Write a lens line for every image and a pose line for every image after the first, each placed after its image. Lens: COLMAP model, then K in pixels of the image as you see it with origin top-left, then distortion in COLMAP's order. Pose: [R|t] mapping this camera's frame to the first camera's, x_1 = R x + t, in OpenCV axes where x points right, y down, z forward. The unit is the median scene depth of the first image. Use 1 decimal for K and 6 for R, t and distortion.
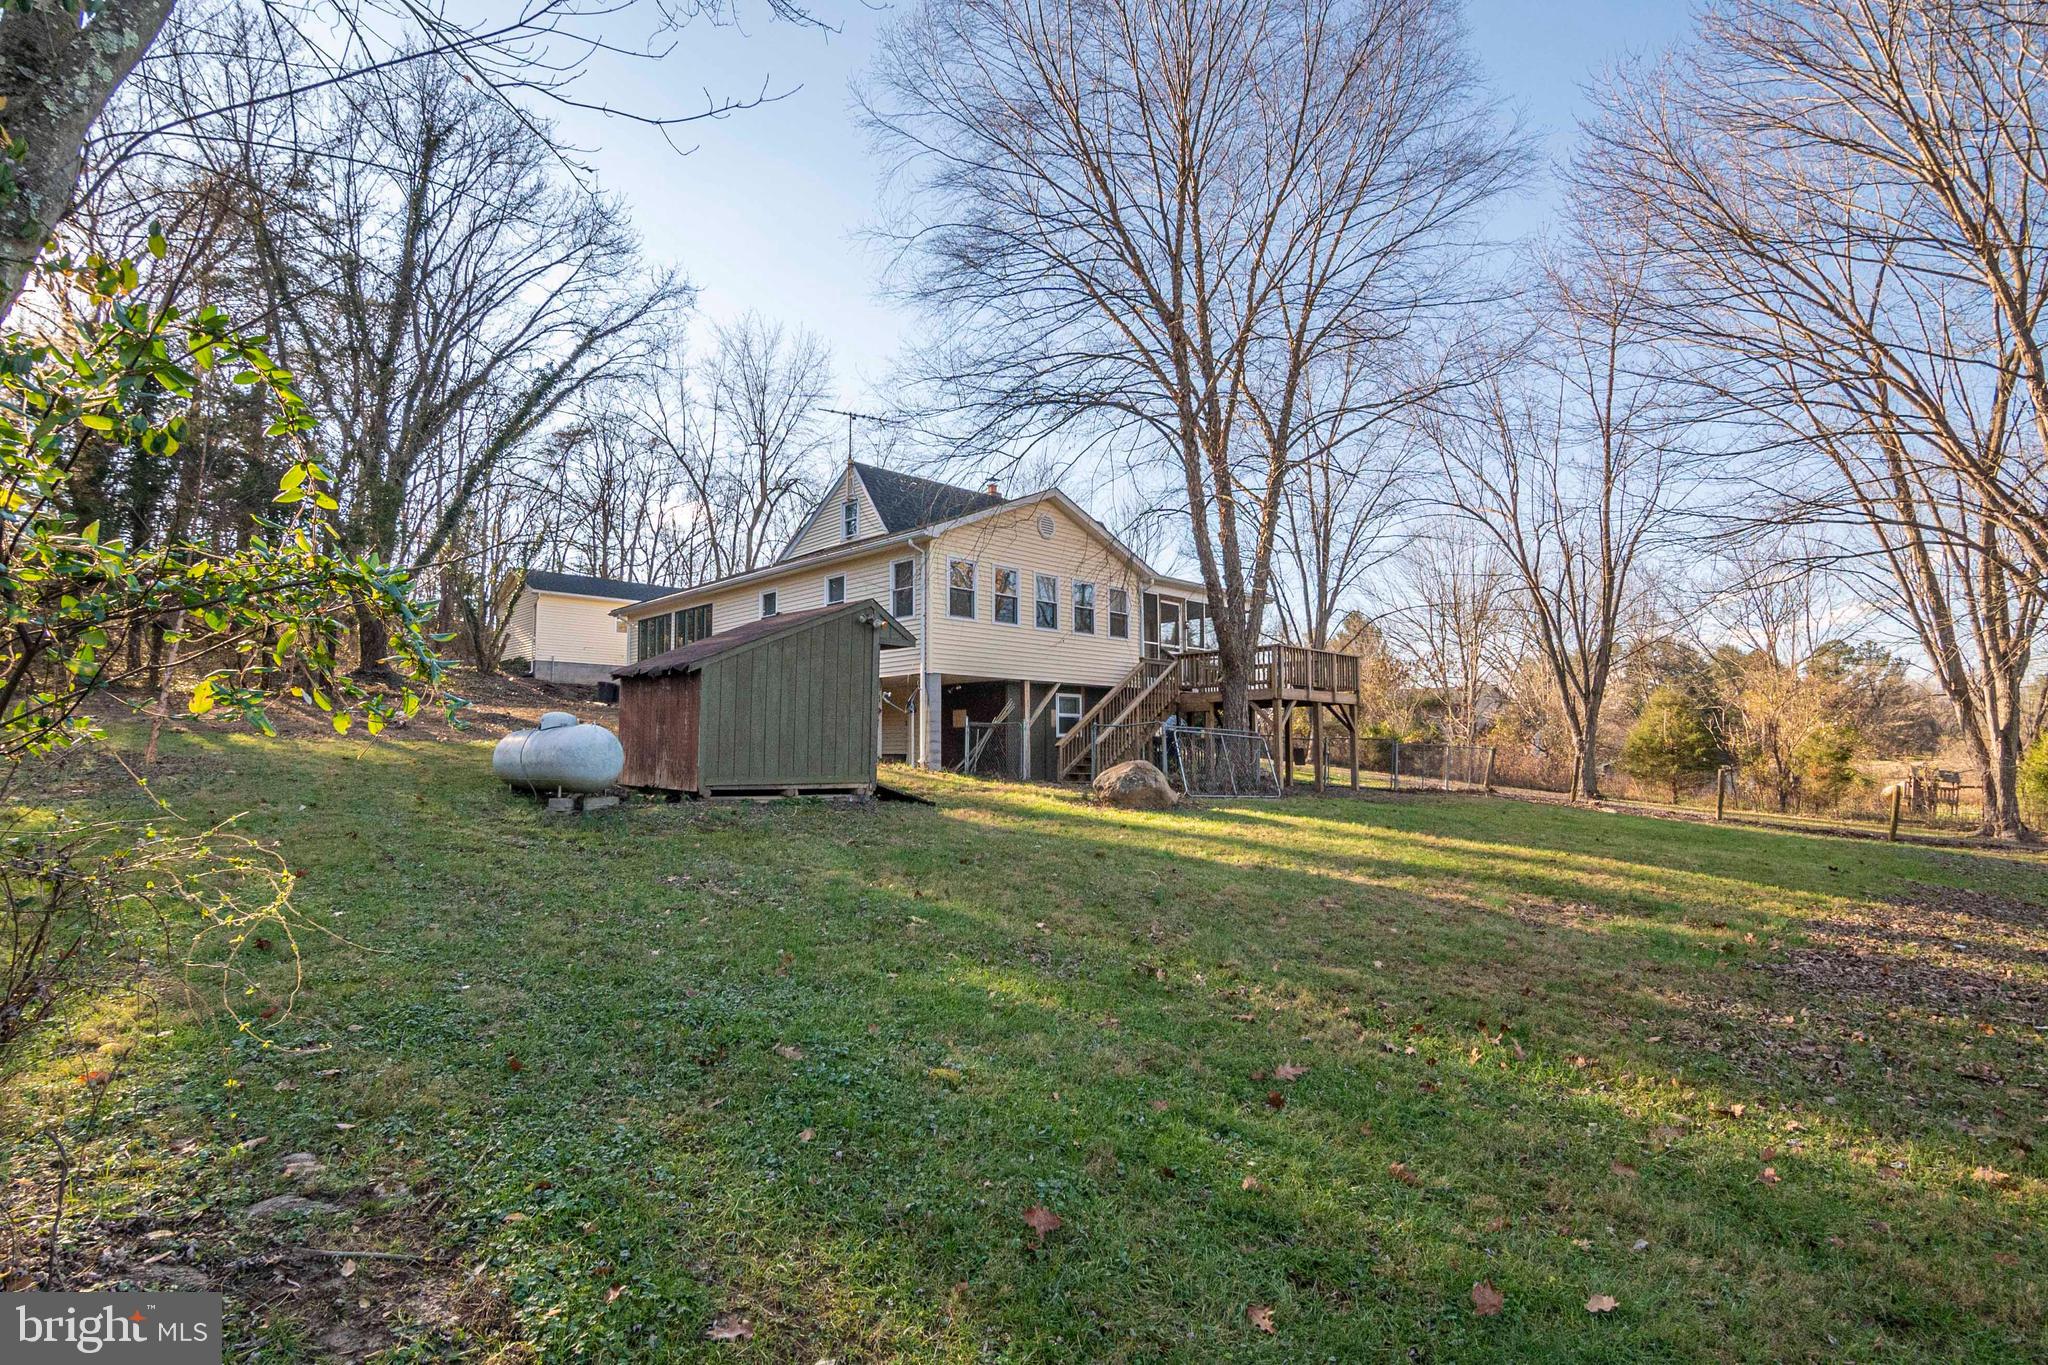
lens RADIAL K [[1013.3, 0, 1008.8], [0, 1013.3, 686.8], [0, 0, 1]] dist [-0.030348, 0.008605]
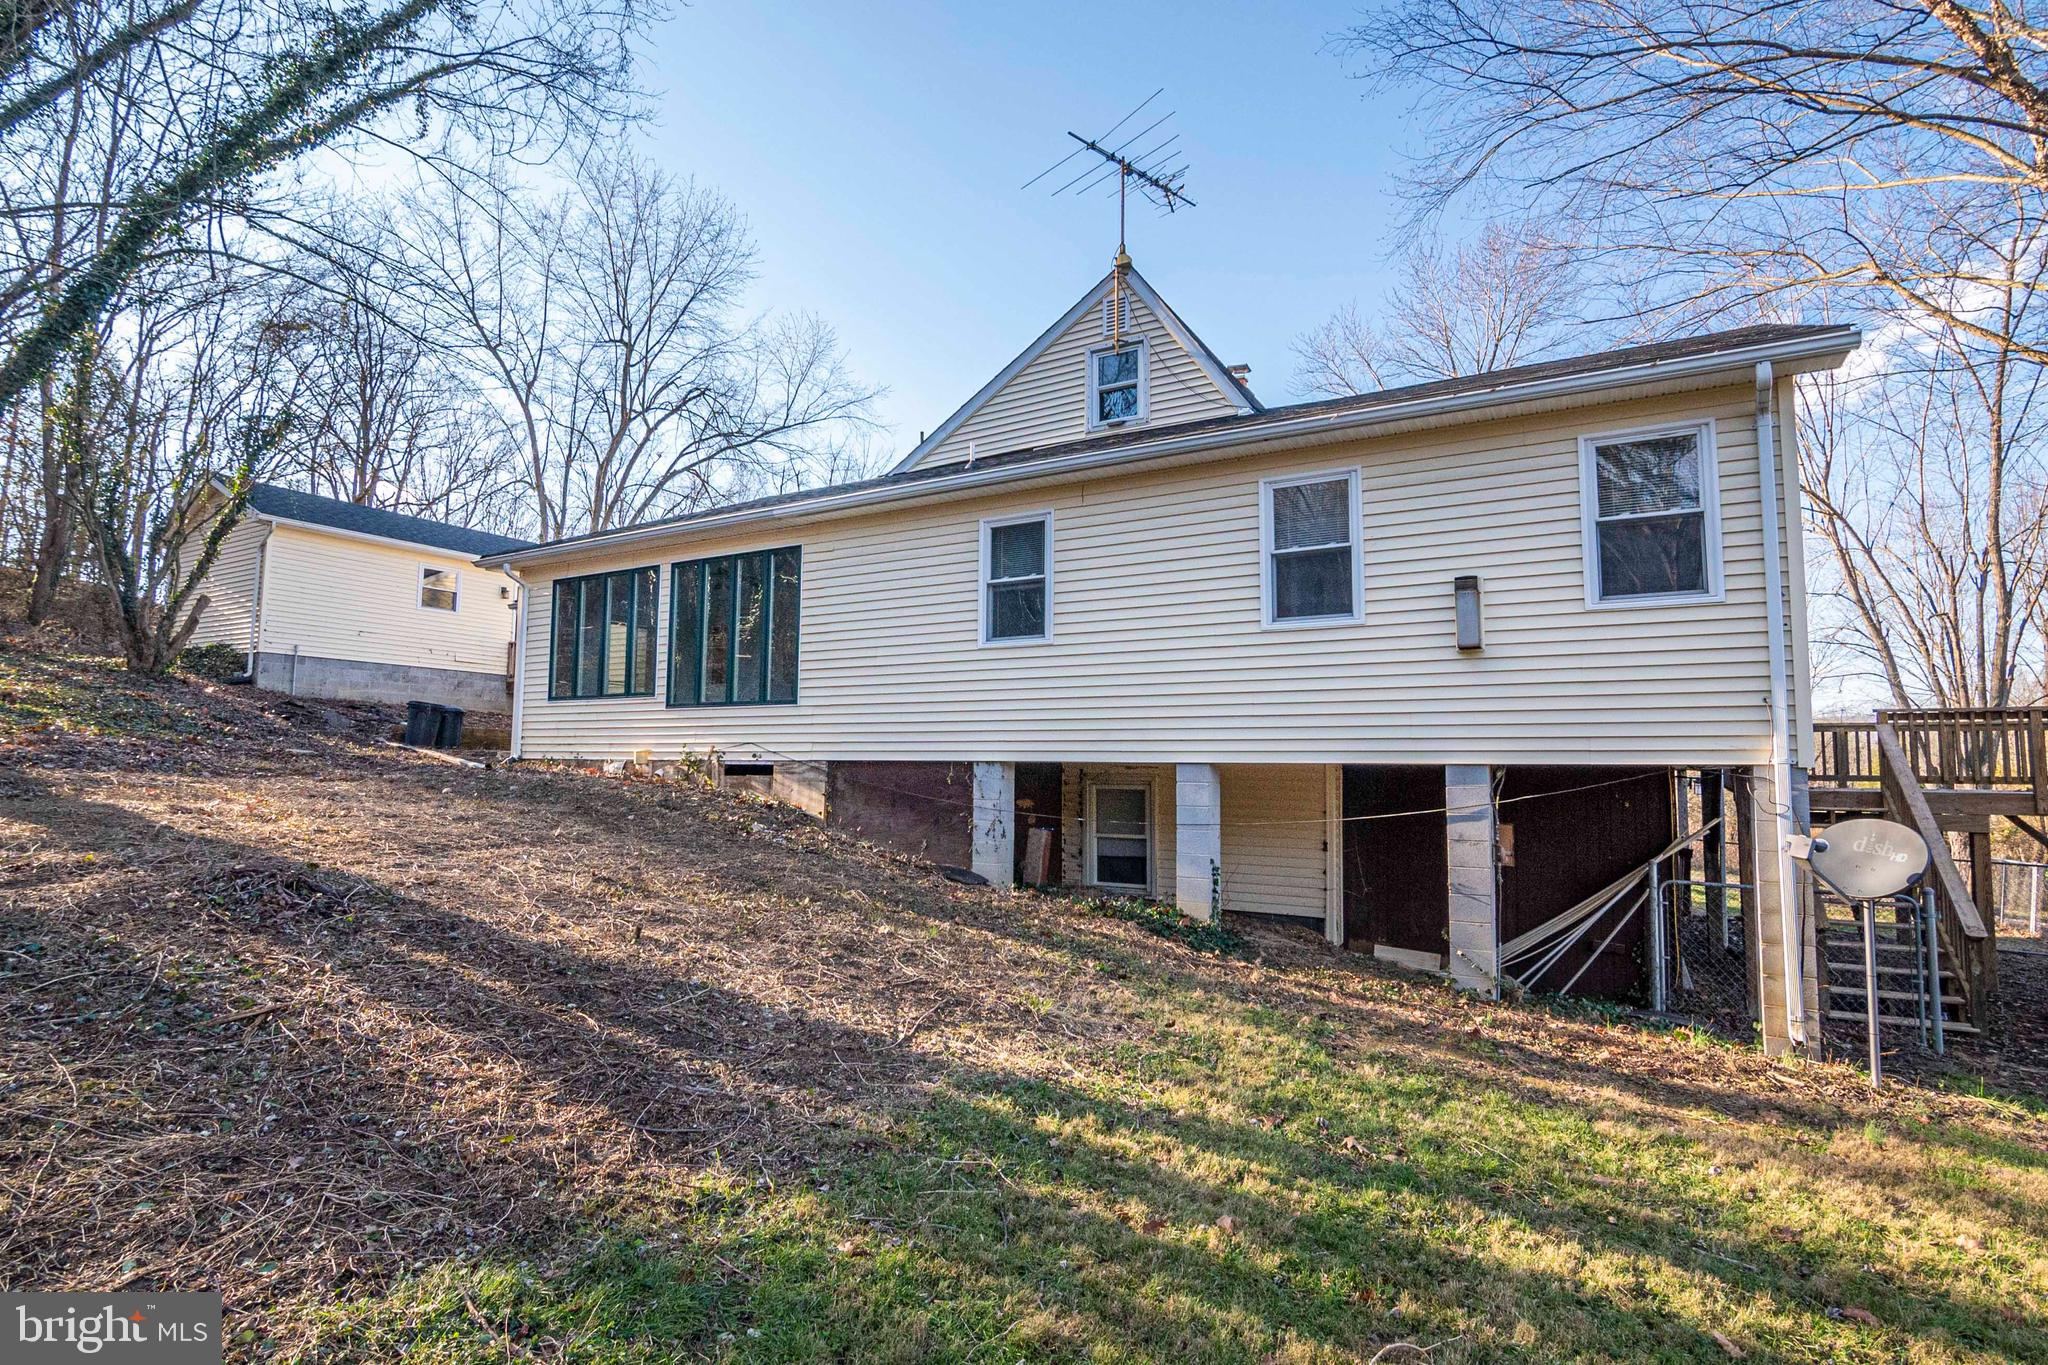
lens RADIAL K [[1013.3, 0, 1008.8], [0, 1013.3, 686.8], [0, 0, 1]] dist [-0.030348, 0.008605]
pose [[0.967173, 0.038424, 0.251198, -0.314511], [-0.035577, 0.999241, -0.015865, -0.019577], [-0.251617, 0.006408, 0.967806, 0.567743]]
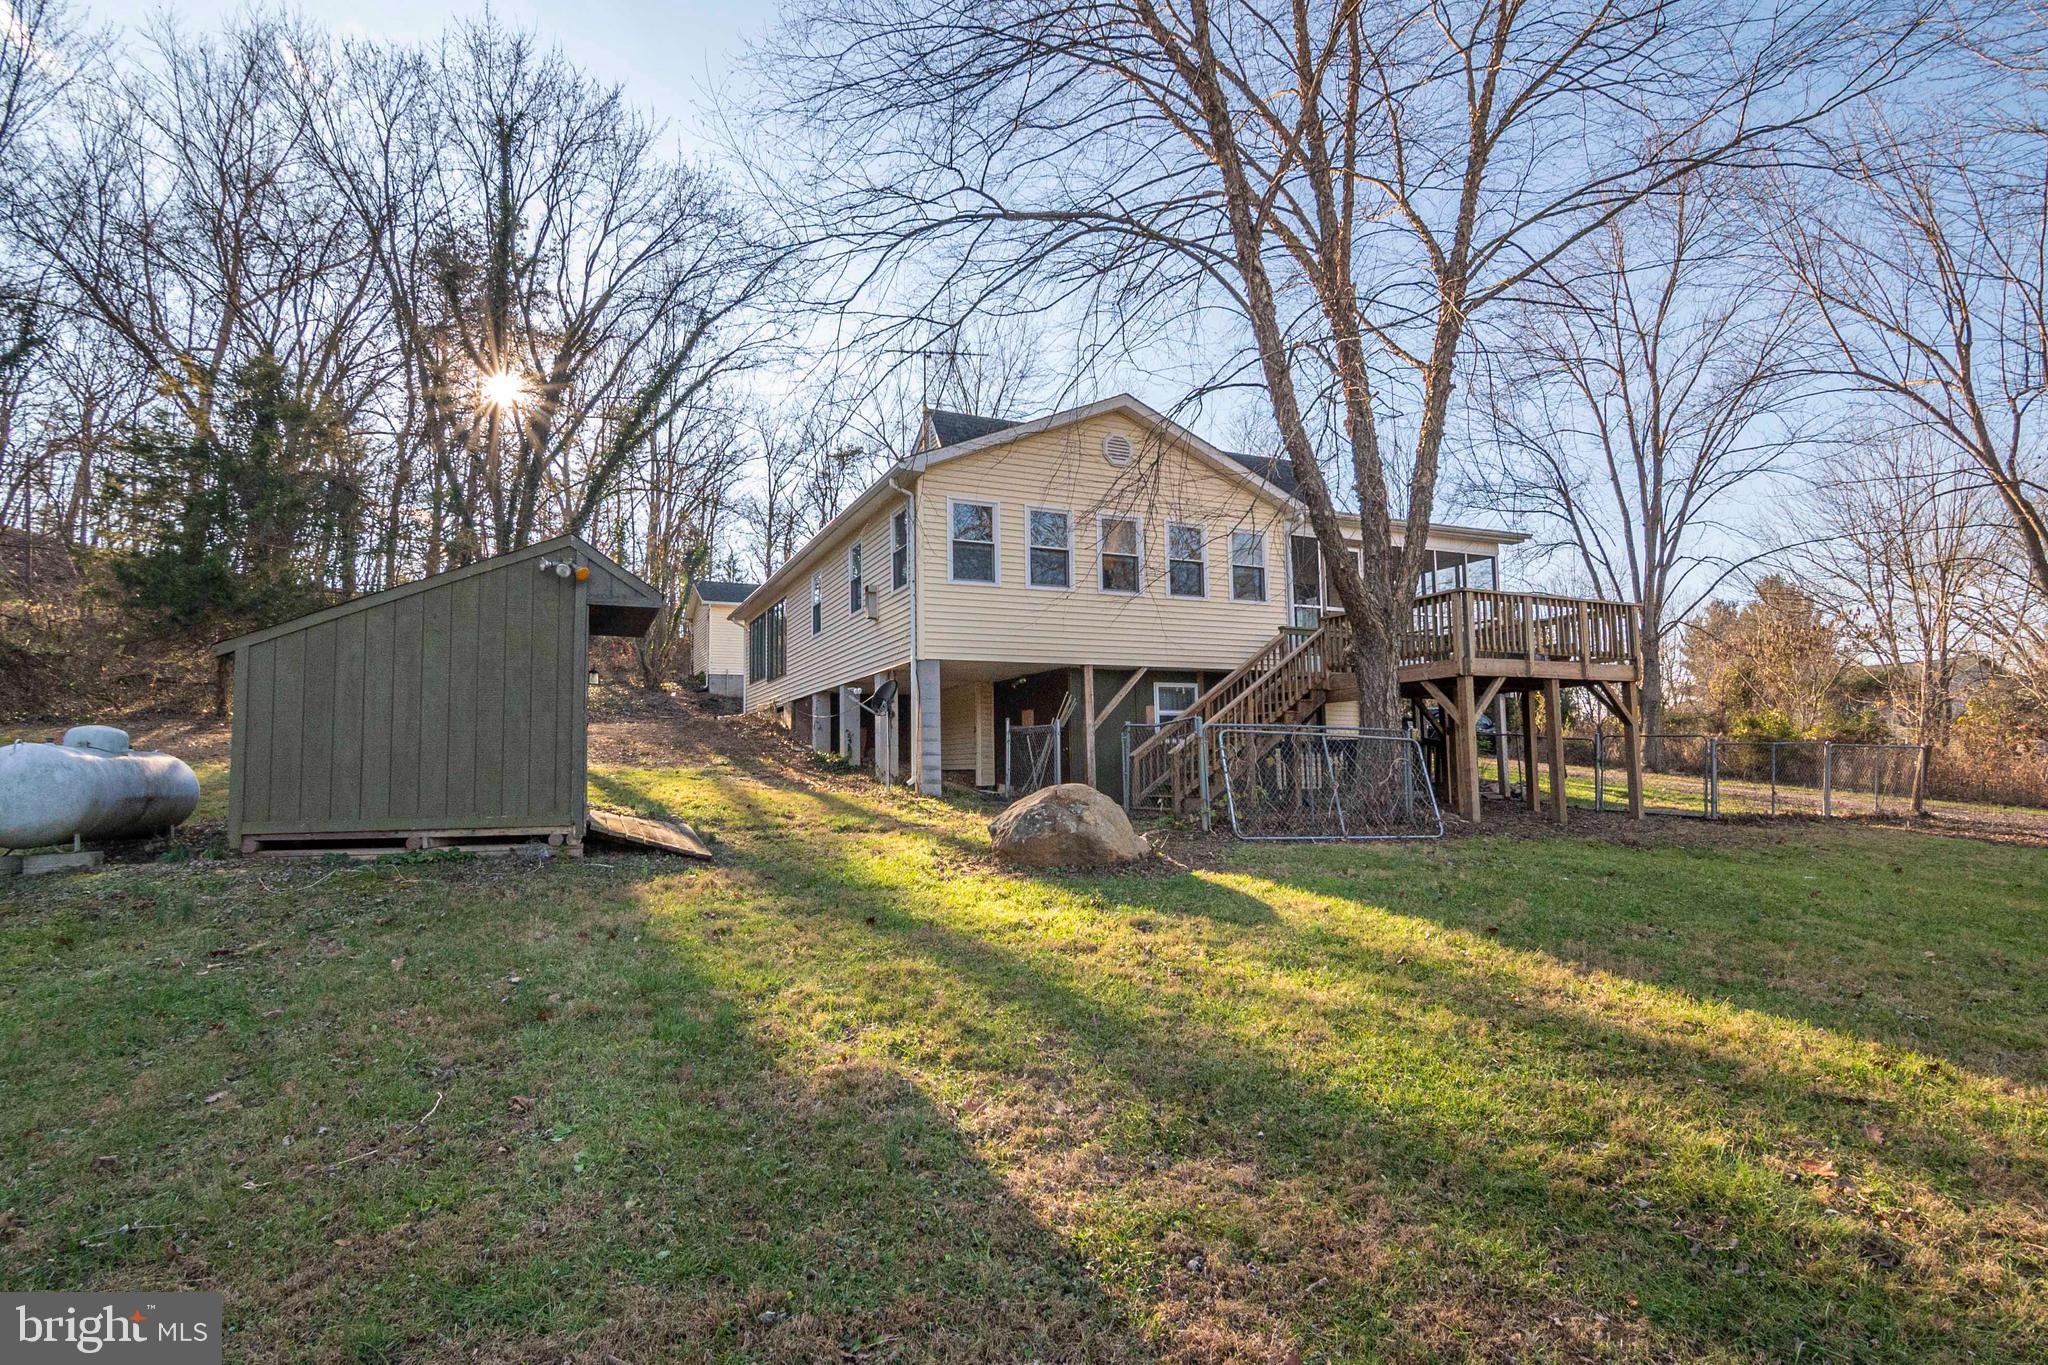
lens RADIAL K [[1001.9, 0, 1012.6], [0, 1001.9, 691.1], [0, 0, 1]] dist [-0.028456, 0.006535]
pose [[0.940416, -0.035939, -0.338122, 0.176613], [0.035056, 0.999347, -0.008720, 0.013785], [0.338214, -0.003653, 0.941062, 0.270798]]
